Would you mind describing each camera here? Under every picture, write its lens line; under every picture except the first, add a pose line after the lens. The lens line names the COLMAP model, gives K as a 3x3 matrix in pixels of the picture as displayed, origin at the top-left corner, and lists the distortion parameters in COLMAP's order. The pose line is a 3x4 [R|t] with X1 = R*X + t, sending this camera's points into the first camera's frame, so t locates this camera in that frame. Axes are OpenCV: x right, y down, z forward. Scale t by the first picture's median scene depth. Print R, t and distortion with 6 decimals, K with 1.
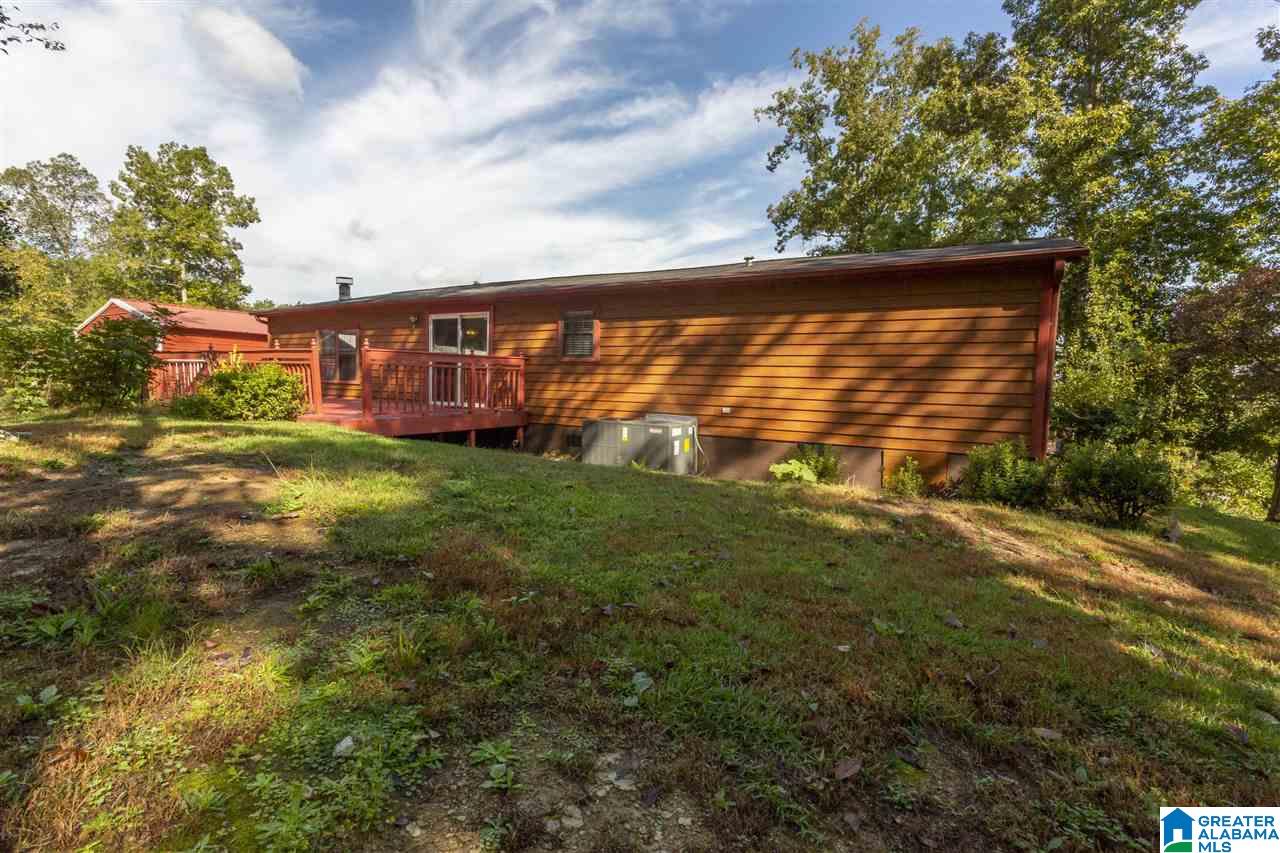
lens RADIAL K [[604.0, 0, 643.6], [0, 604.0, 440.4], [0, 0, 1]] dist [0.010743, 0.000441]
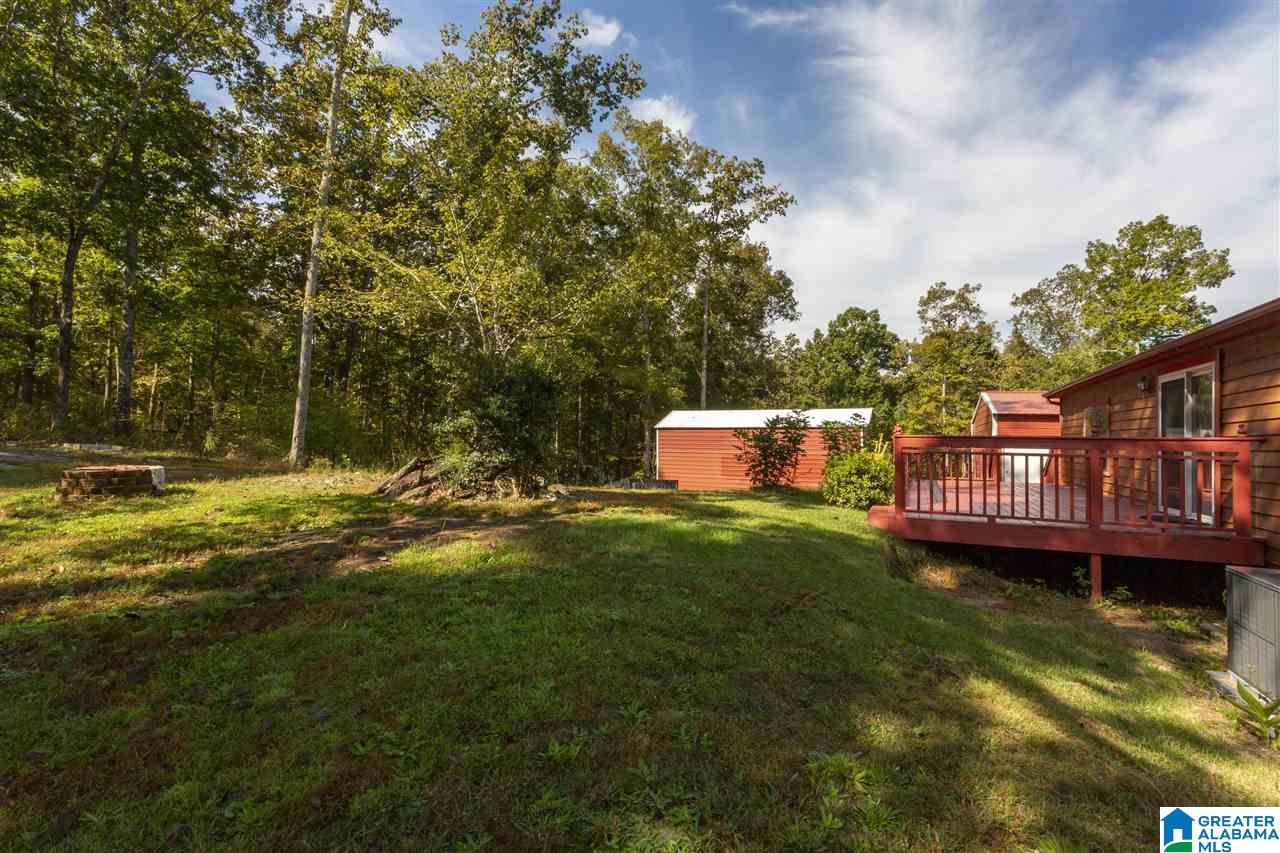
lens RADIAL K [[604.0, 0, 643.6], [0, 604.0, 440.4], [0, 0, 1]] dist [0.010743, 0.000441]
pose [[0.119338, -0.016333, -0.992719, 0.200329], [-0.114487, 0.992969, -0.030100, -0.041775], [0.986231, 0.117246, 0.116629, 0.294124]]
